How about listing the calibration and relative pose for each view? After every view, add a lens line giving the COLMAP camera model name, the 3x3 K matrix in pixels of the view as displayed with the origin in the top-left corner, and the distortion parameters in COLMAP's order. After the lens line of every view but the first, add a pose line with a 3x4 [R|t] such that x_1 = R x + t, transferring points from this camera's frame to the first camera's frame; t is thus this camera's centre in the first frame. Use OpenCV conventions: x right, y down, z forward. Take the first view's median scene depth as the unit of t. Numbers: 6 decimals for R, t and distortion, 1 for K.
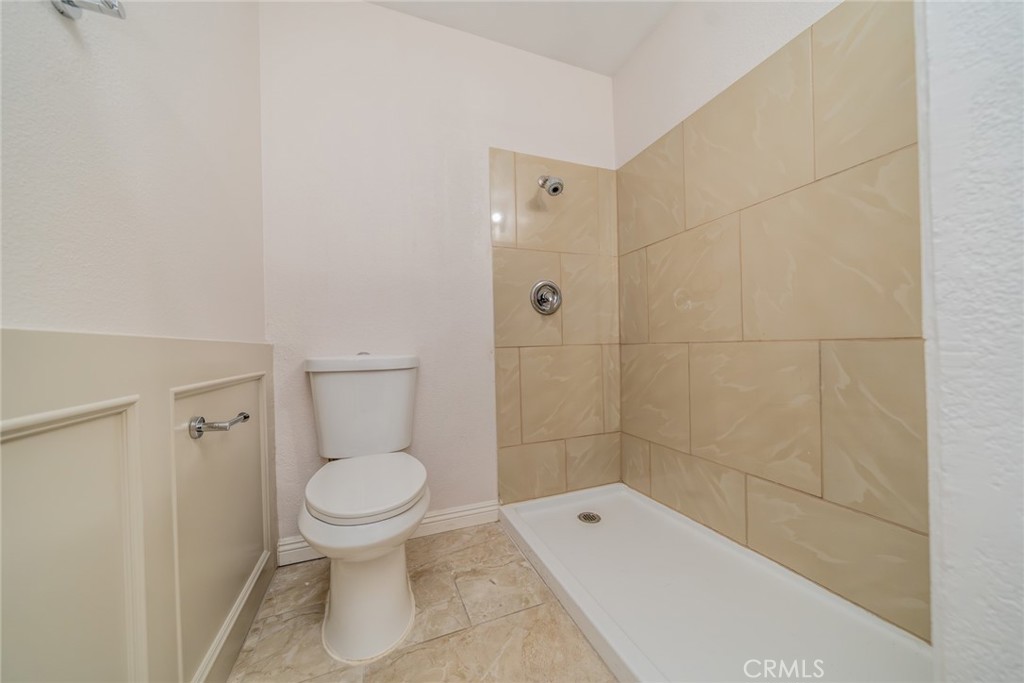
lens RADIAL K [[350.5, 0, 509.9], [0, 350.5, 348.2], [0, 0, 1]] dist [-0.001416, -0.000128]
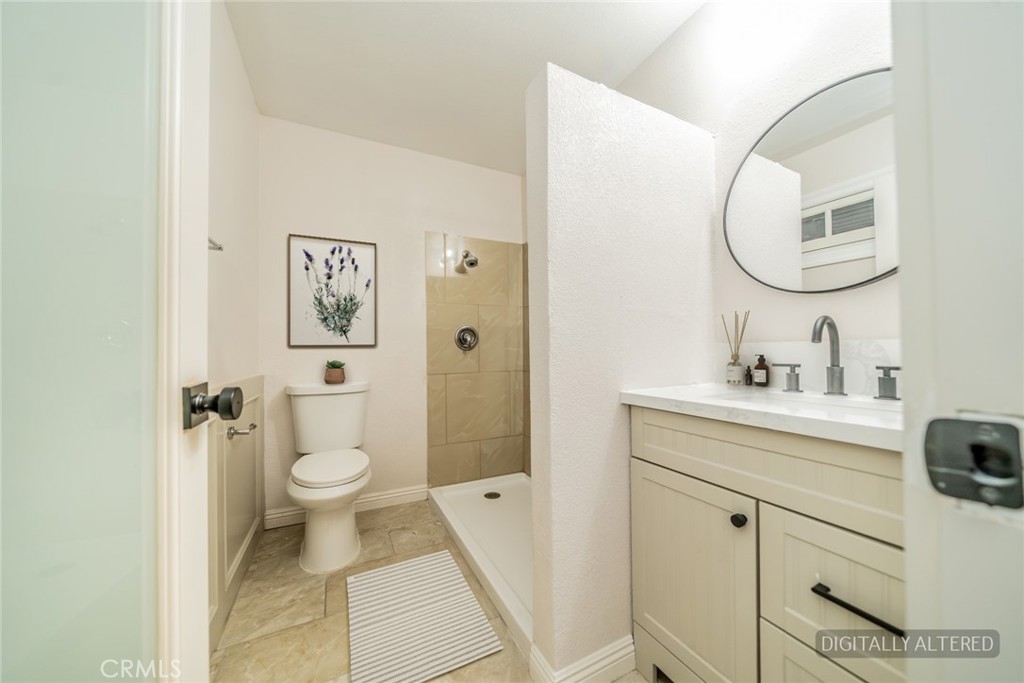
lens RADIAL K [[350.5, 0, 509.9], [0, 350.5, 348.2], [0, 0, 1]] dist [-0.001416, -0.000128]
pose [[0.996378, 0.013610, 0.083940, 0.190143], [-0.012423, 0.999816, -0.014650, -0.103272], [-0.084124, 0.013554, 0.996363, -0.476617]]
